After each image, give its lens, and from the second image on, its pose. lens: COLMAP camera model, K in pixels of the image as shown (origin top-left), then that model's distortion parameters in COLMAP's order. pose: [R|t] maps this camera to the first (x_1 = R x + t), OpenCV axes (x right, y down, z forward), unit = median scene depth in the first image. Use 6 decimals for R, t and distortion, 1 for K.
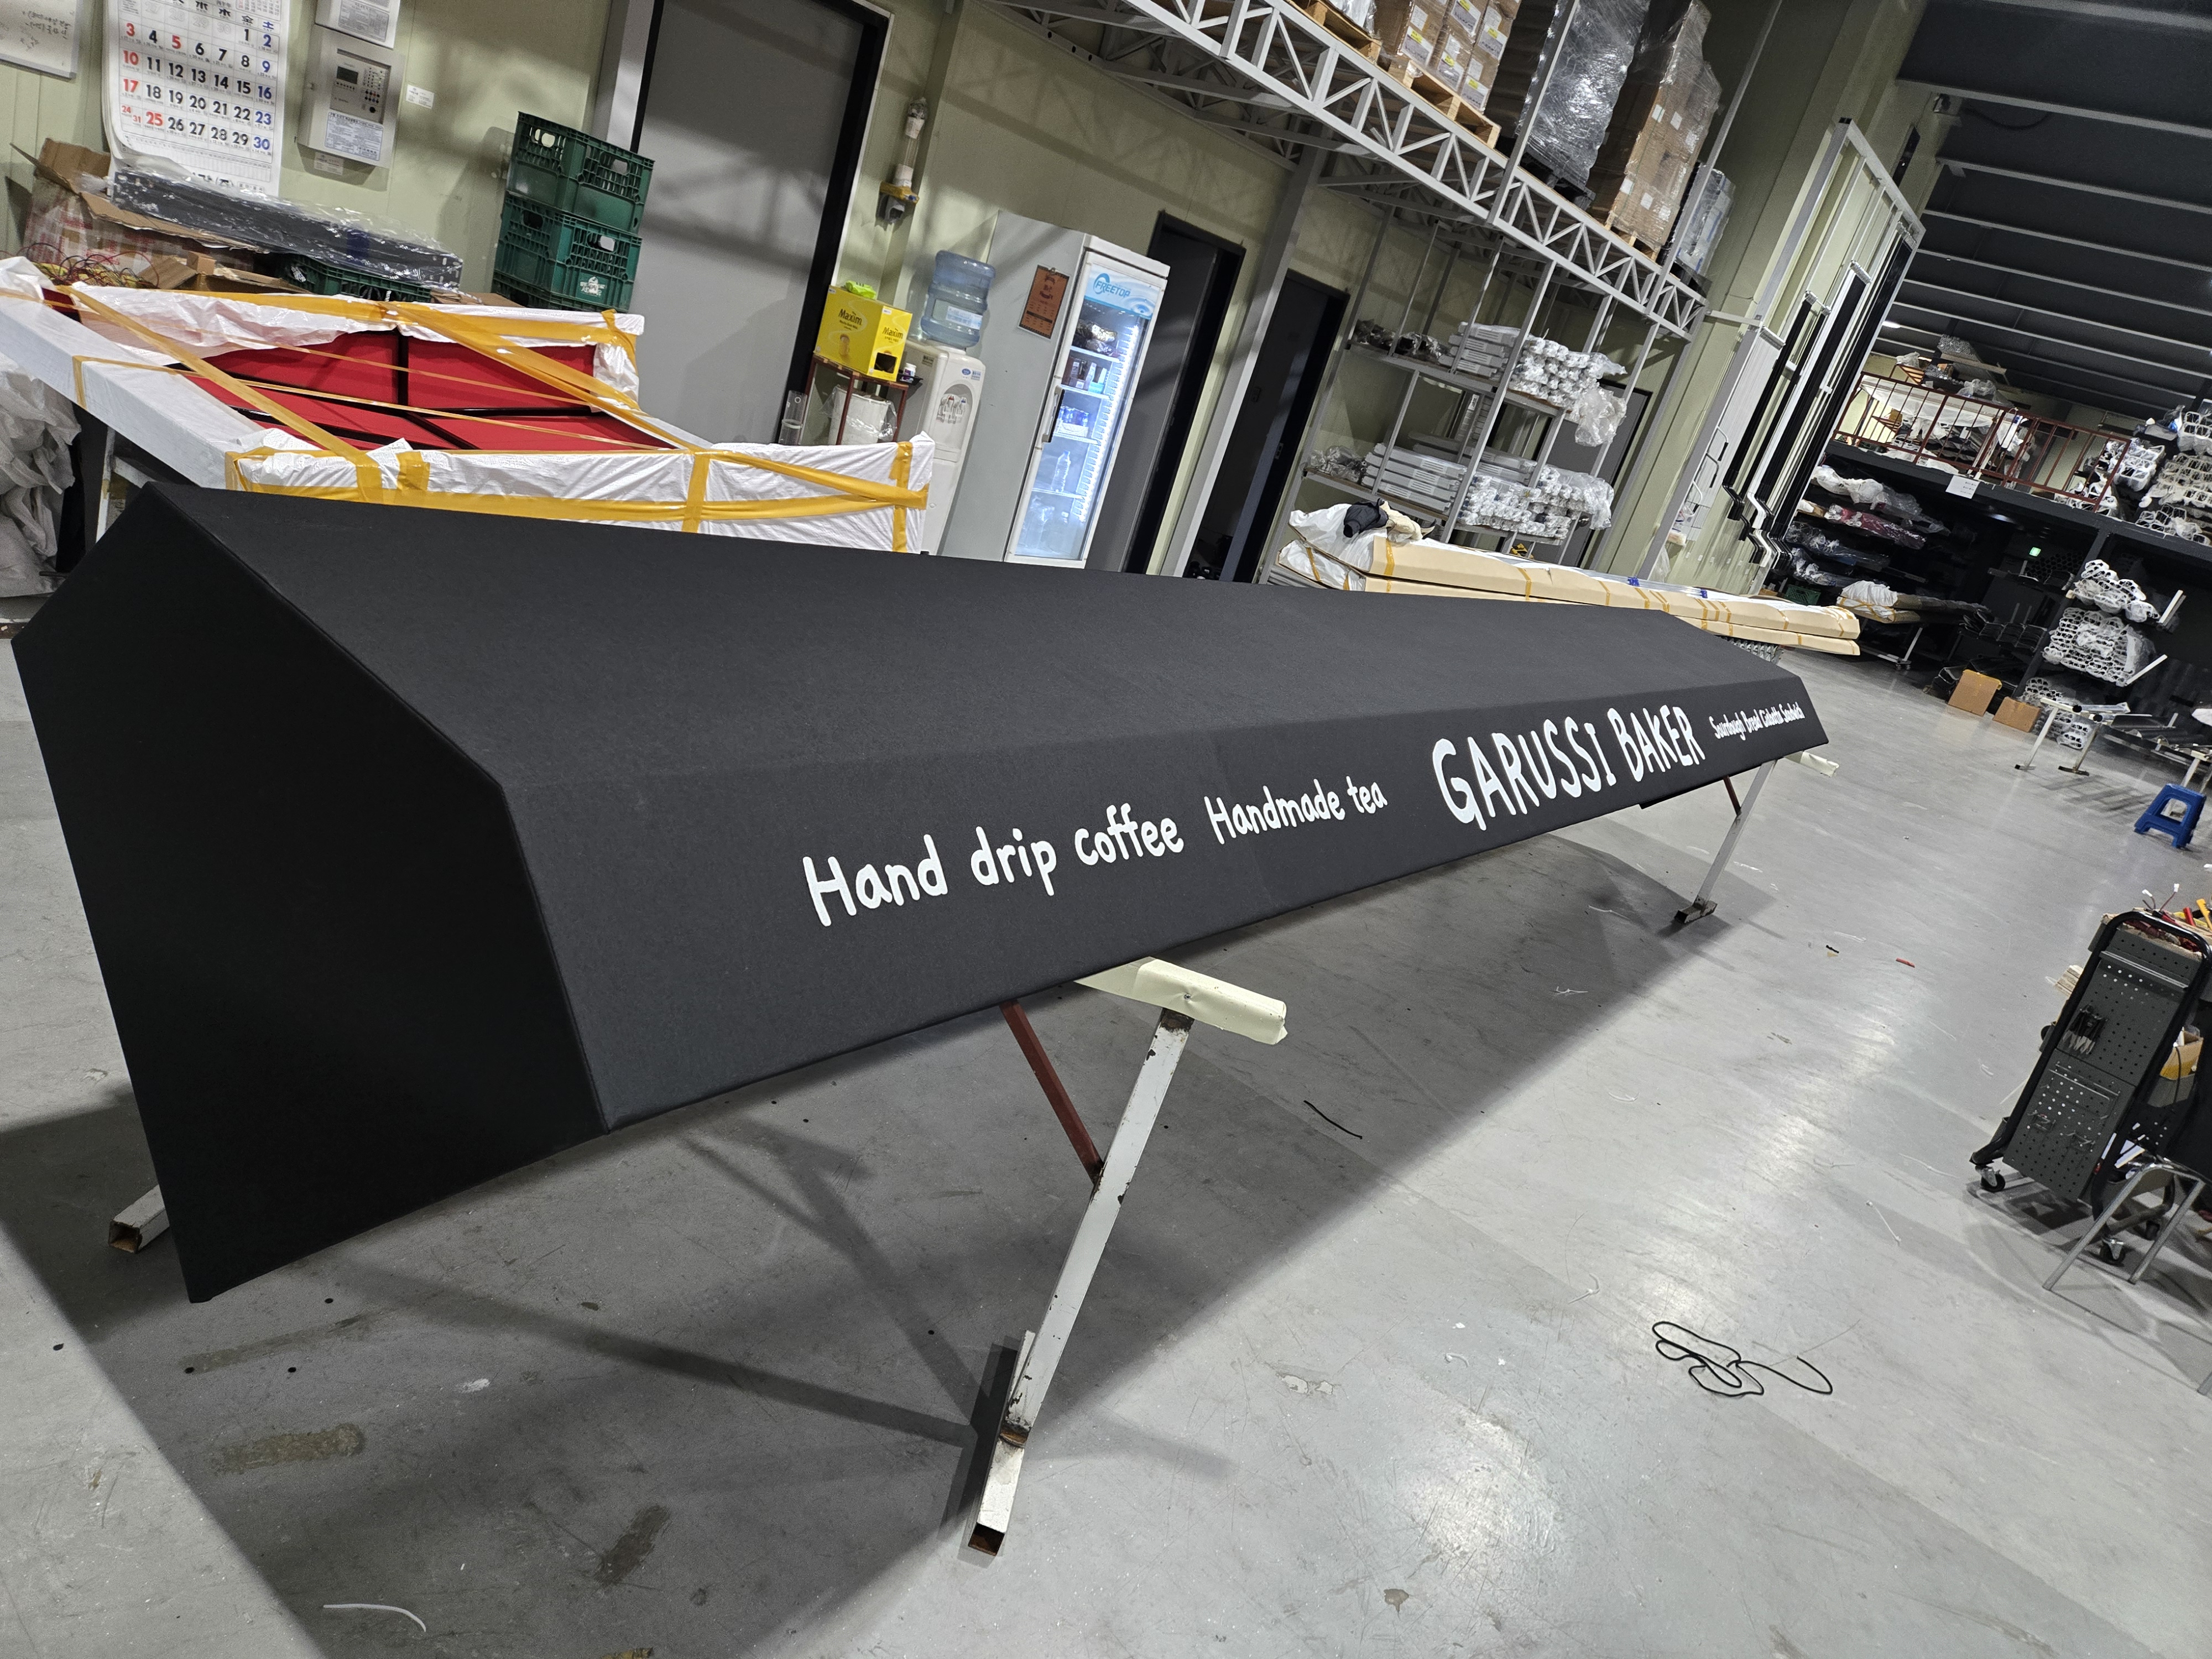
lens RADIAL K [[1497.2, 0, 1106.0], [0, 1497.2, 829.5], [0, 0, 1]] dist [0.087852, -0.077163]
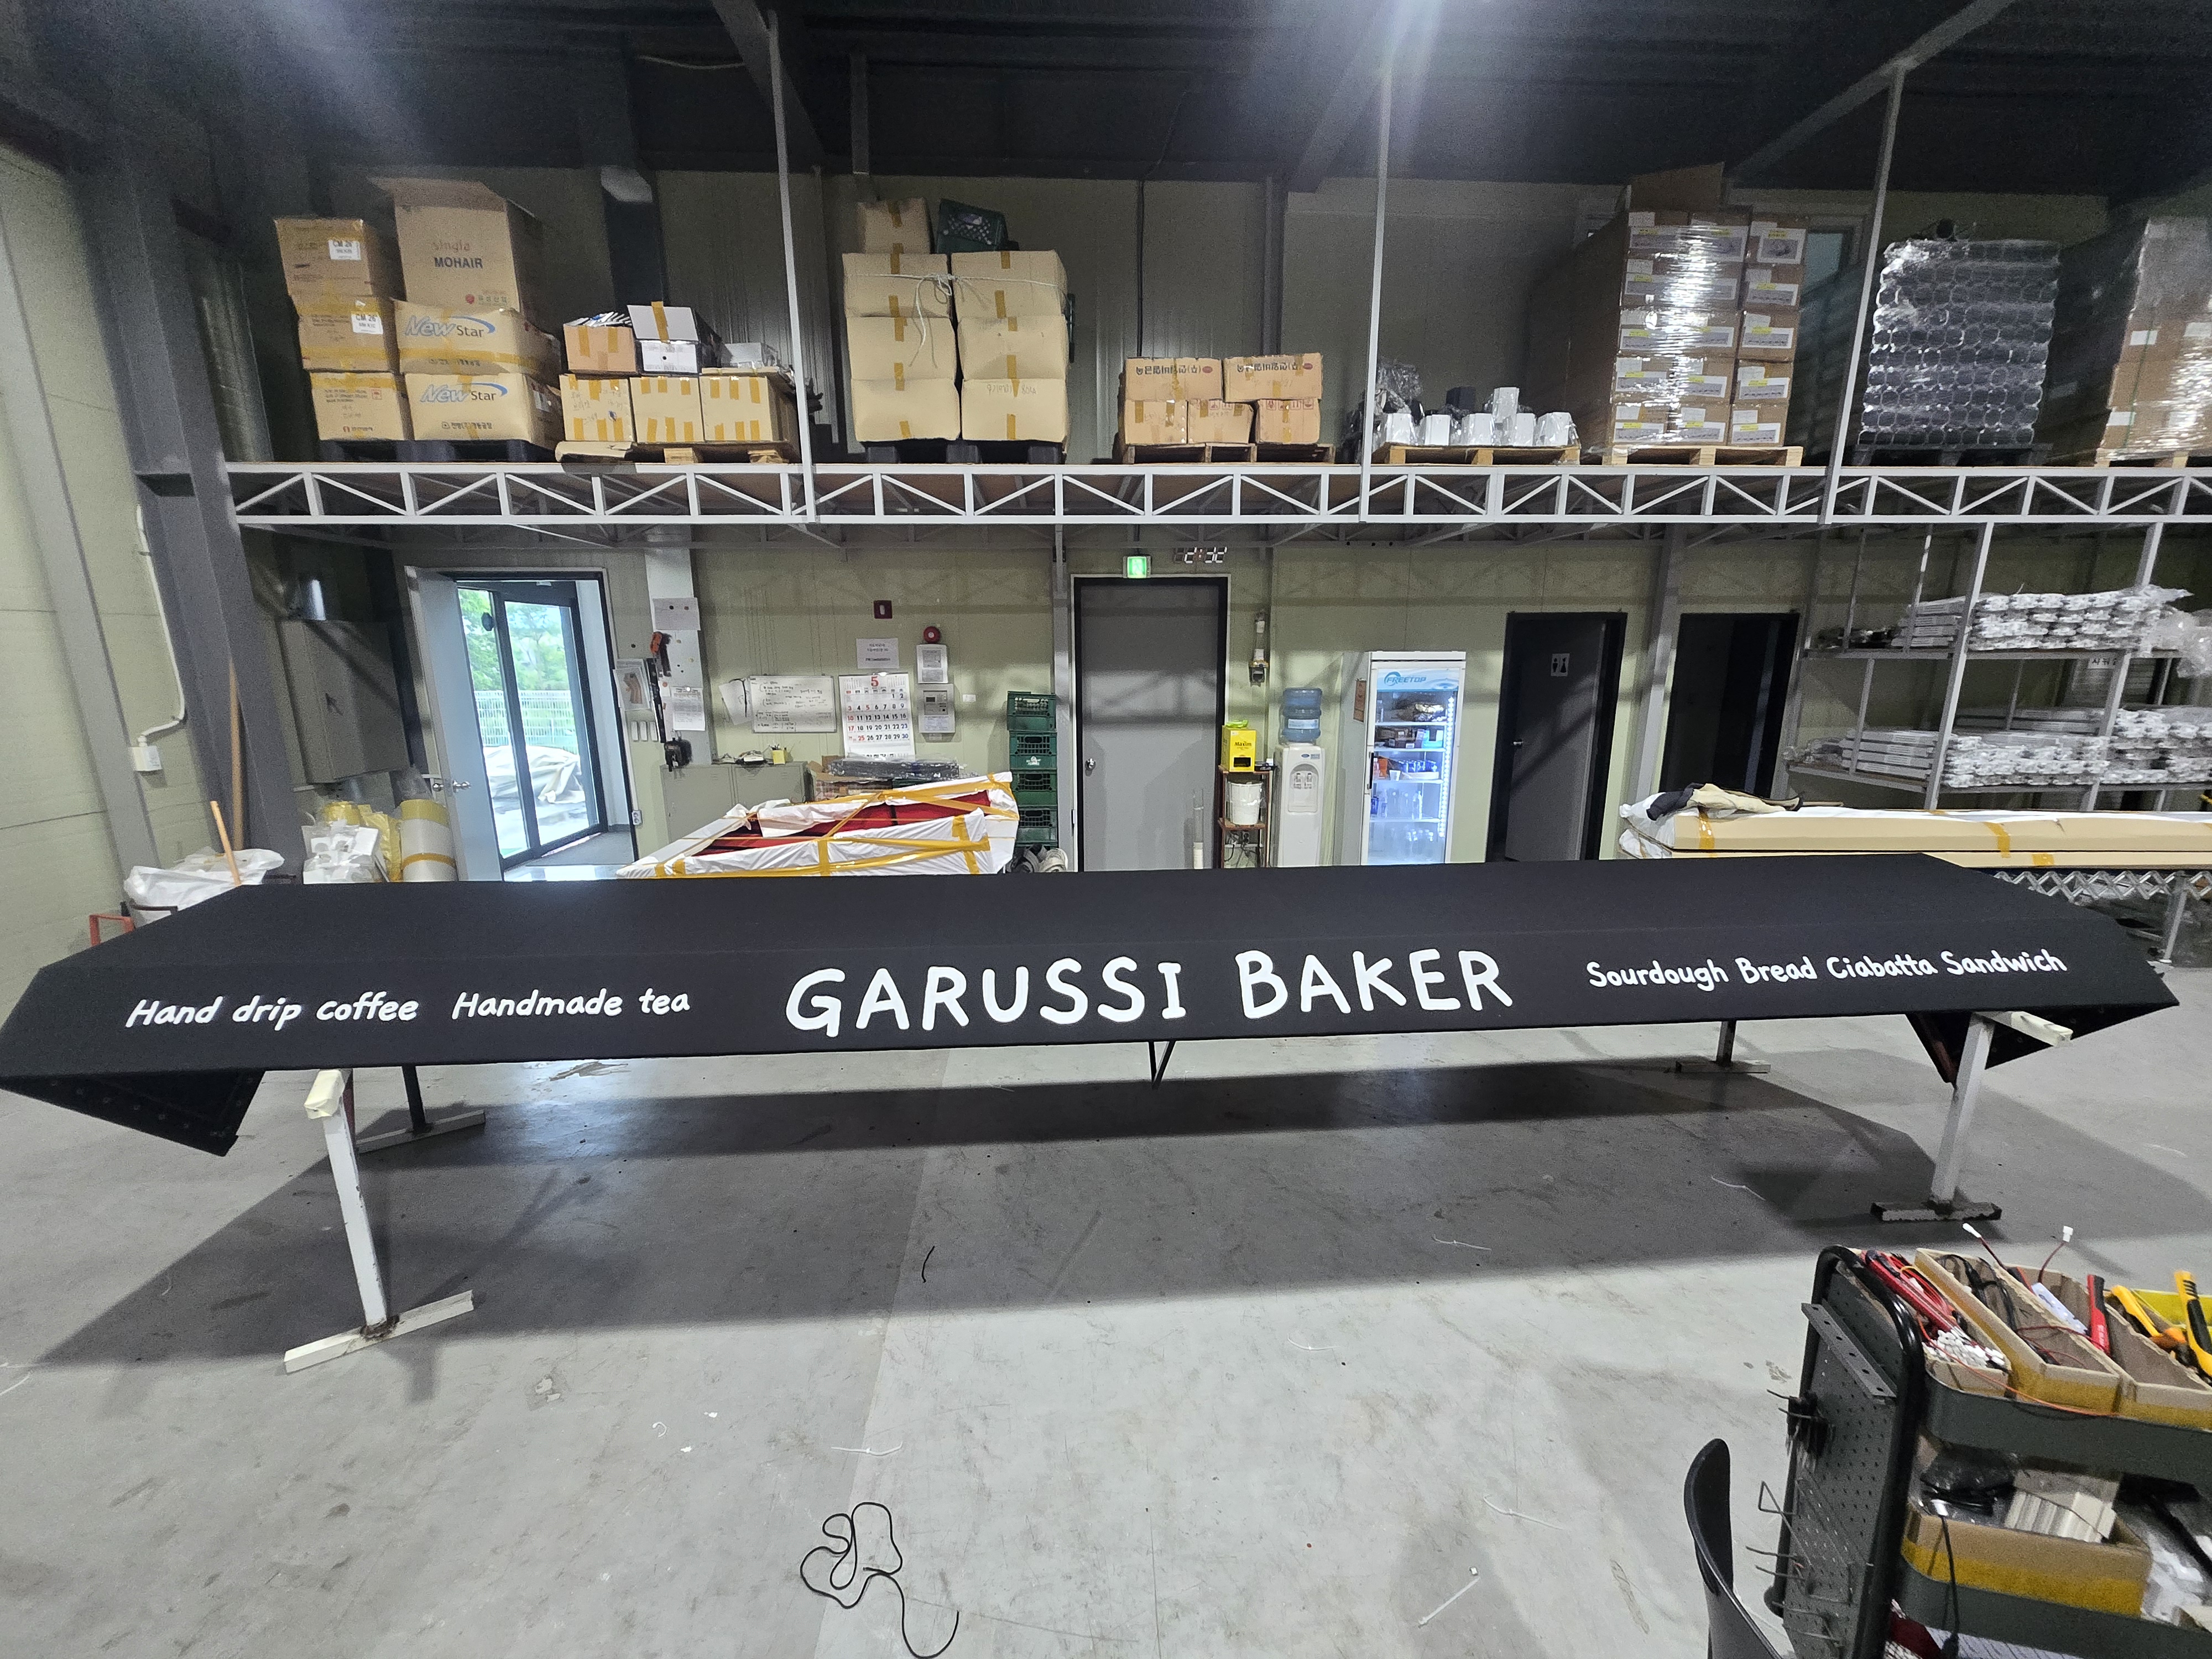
lens RADIAL K [[891.7, 0, 1103.4], [0, 891.7, 843.8], [0, 0, 1]] dist [0.000794, -0.000528]
pose [[0.617949, -0.127724, -0.775774, 0.516018], [-0.066007, 0.974804, -0.213071, -0.006667], [0.783443, 0.182874, 0.593948, 0.333724]]
